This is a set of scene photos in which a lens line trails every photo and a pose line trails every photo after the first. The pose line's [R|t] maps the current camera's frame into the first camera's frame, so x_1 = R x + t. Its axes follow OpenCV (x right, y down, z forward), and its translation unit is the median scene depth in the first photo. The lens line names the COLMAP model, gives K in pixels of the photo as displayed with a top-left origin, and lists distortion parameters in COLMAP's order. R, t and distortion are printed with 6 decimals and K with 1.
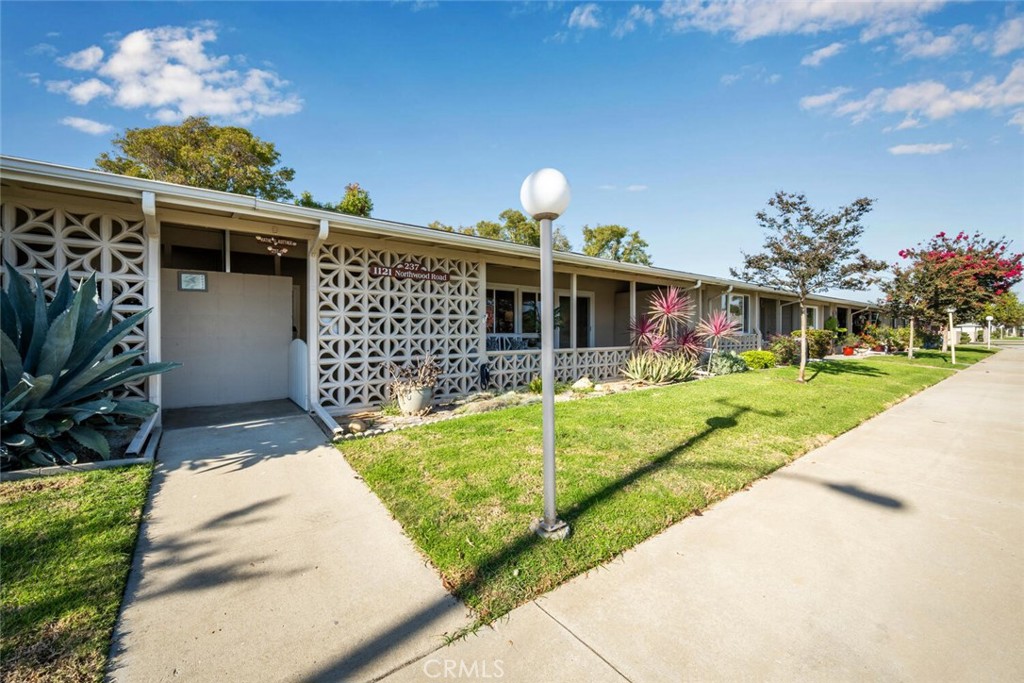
lens RADIAL K [[405.9, 0, 510.4], [0, 405.9, 333.6], [0, 0, 1]] dist [0.000997, 0.000180]
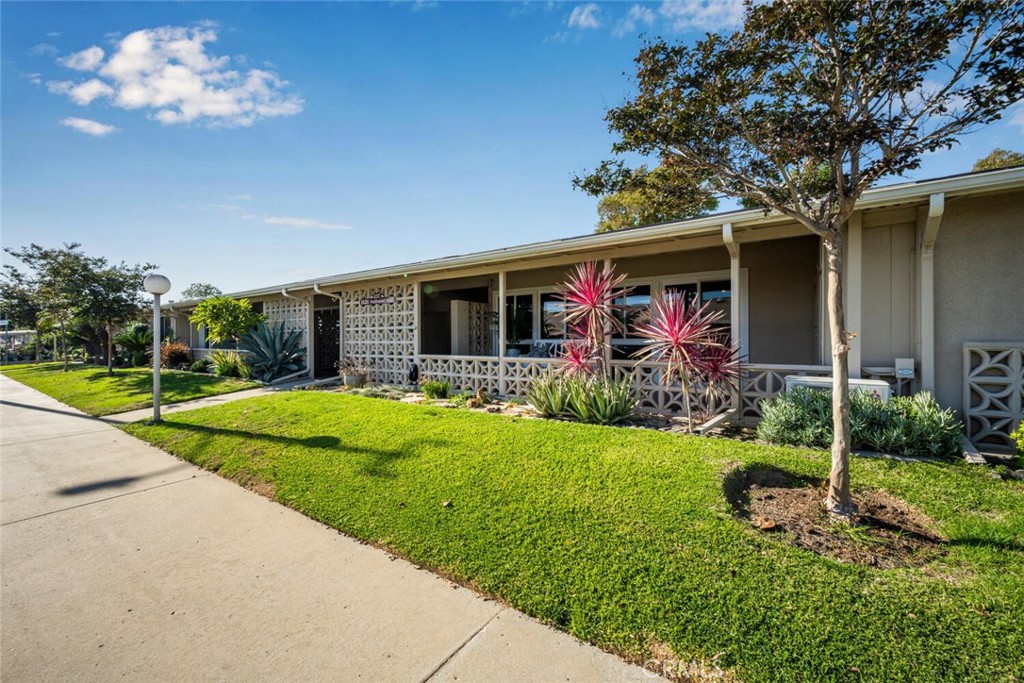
lens RADIAL K [[401.3, 0, 510.8], [0, 401.3, 339.1], [0, 0, 1]] dist [0.000625, -0.000051]
pose [[0.295996, 0.000194, -0.955189, 1.307150], [0.001881, 0.999998, 0.000786, -0.003856], [0.955187, -0.002029, 0.295995, 1.007439]]
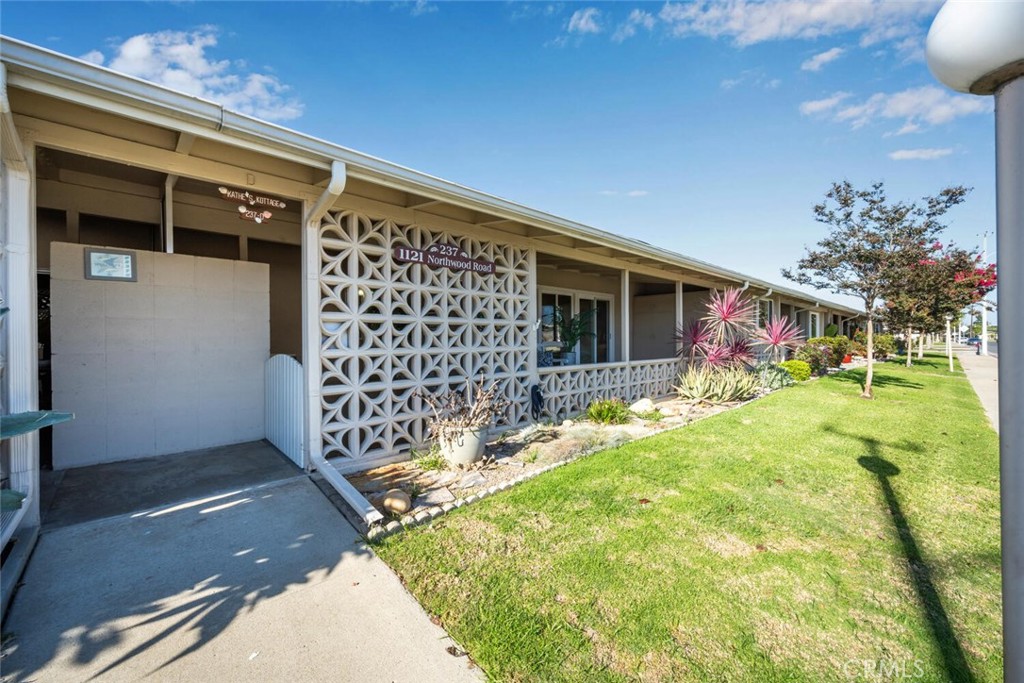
lens RADIAL K [[404.4, 0, 512.0], [0, 404.4, 341.5], [0, 0, 1]] dist [-0.001835, -0.000122]
pose [[0.995897, -0.001841, 0.090471, -0.193132], [0.001523, 0.999992, 0.003580, -0.009558], [-0.090477, -0.003428, 0.995893, 0.282666]]
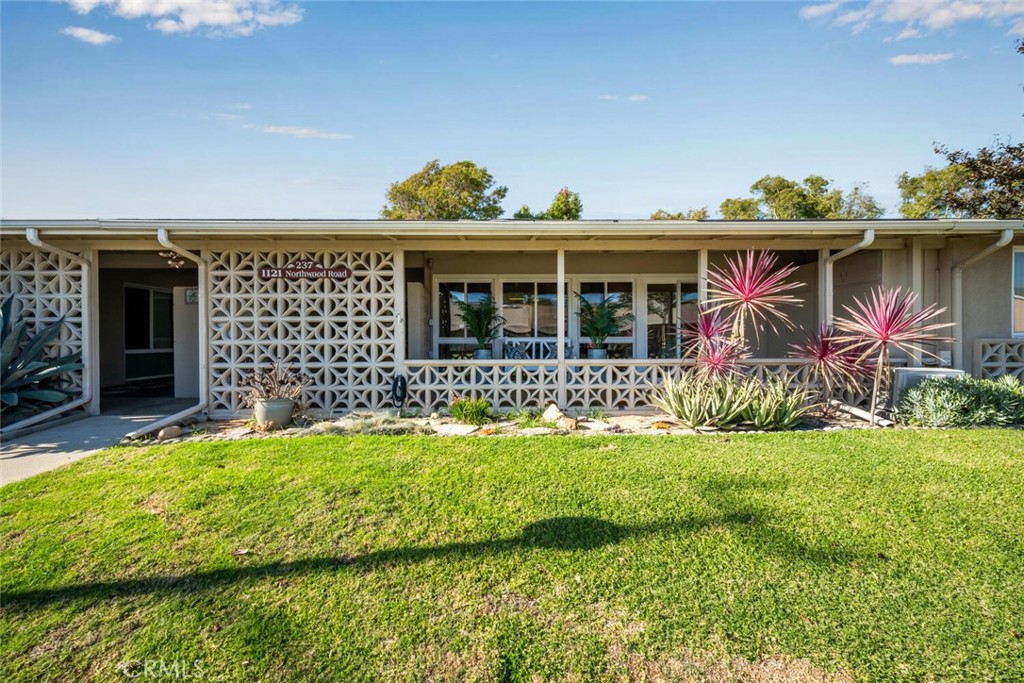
lens RADIAL K [[413.6, 0, 528.3], [0, 413.6, 340.0], [0, 0, 1]] dist [0.007867, -0.000034]
pose [[0.795913, 0.002701, -0.605405, 0.702847], [0.001957, 0.999973, 0.007034, -0.002106], [0.605408, -0.006783, 0.795886, 0.547172]]
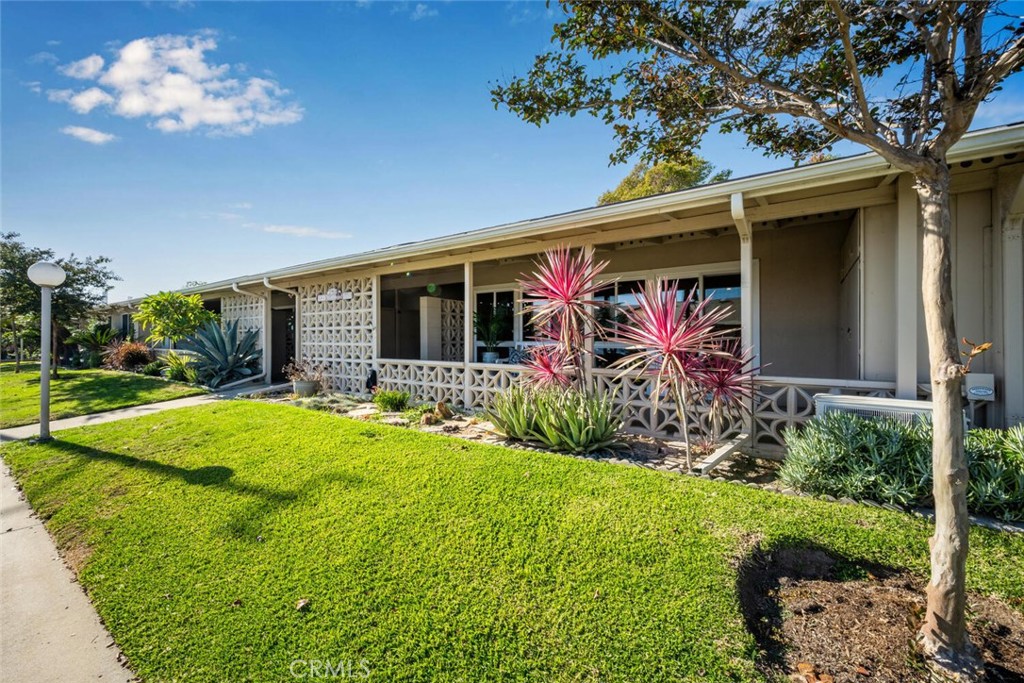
lens RADIAL K [[405.9, 0, 510.4], [0, 405.9, 333.6], [0, 0, 1]] dist [0.000997, 0.000180]
pose [[0.292984, -0.011713, -0.956045, 1.173127], [-0.003382, 0.999906, -0.013287, -0.010063], [0.956111, 0.007126, 0.292917, 1.133670]]
